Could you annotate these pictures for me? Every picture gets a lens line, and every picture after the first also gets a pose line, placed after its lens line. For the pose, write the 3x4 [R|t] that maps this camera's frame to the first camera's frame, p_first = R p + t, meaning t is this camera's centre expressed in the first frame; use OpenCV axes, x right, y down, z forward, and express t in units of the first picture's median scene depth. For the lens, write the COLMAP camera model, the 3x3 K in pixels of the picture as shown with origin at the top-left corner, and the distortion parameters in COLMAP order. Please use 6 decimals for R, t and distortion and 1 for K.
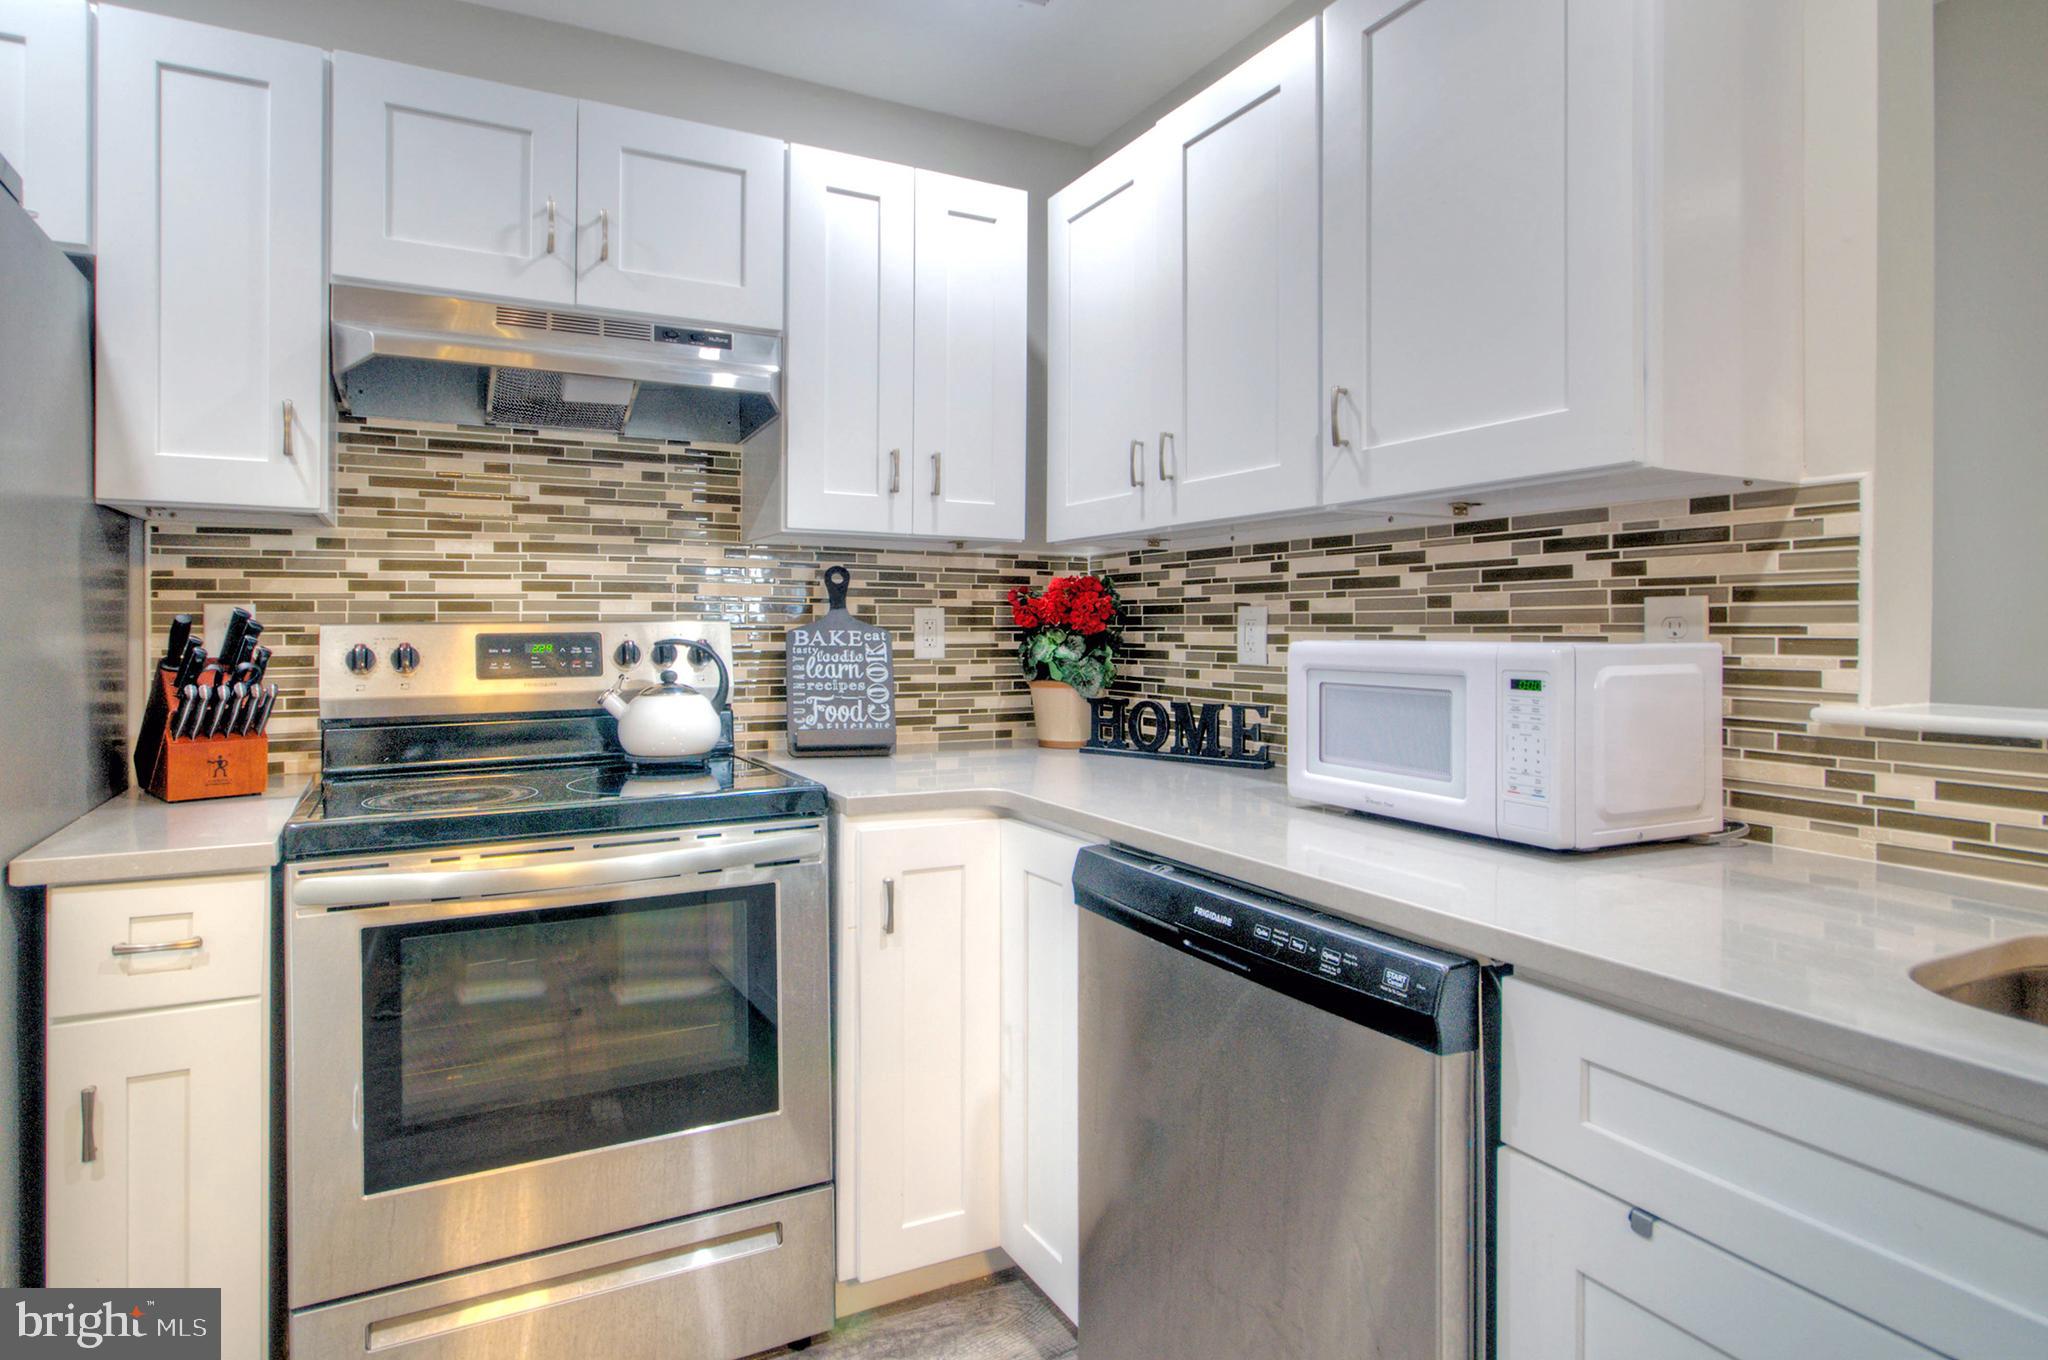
lens RADIAL K [[1034.2, 0, 961.3], [0, 1034.2, 627.7], [0, 0, 1]] dist [-0.002884, -0.001229]
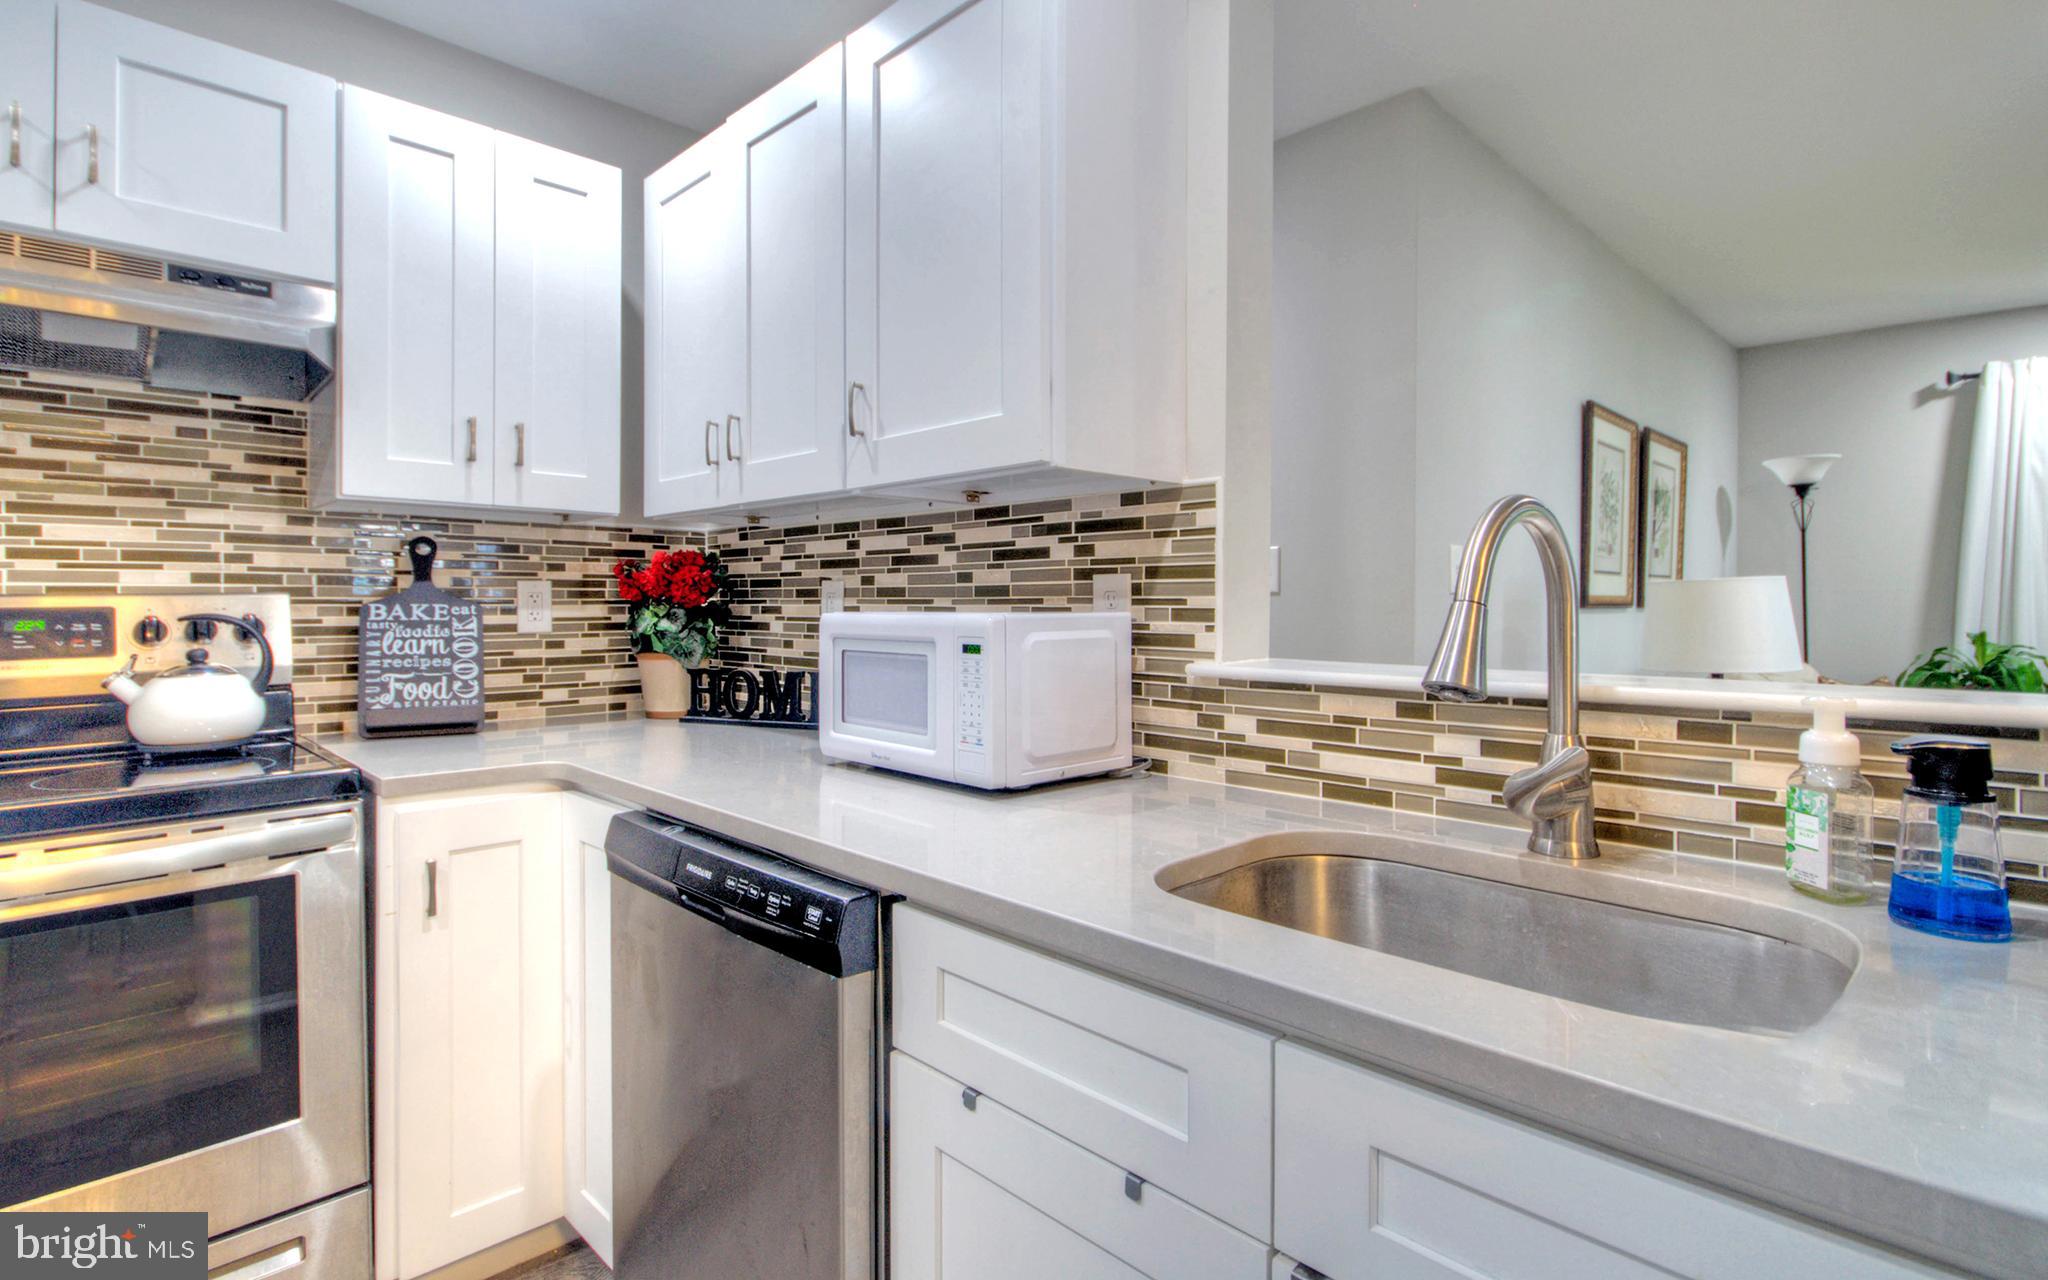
lens RADIAL K [[986.6, 0, 976.0], [0, 986.6, 606.1], [0, 0, 1]] dist [-0.008866, 0.001138]
pose [[0.949634, -0.002892, 0.313348, 0.106619], [0.001253, 0.999984, 0.005429, 0.000377], [-0.313359, -0.004763, 0.949623, -0.027791]]
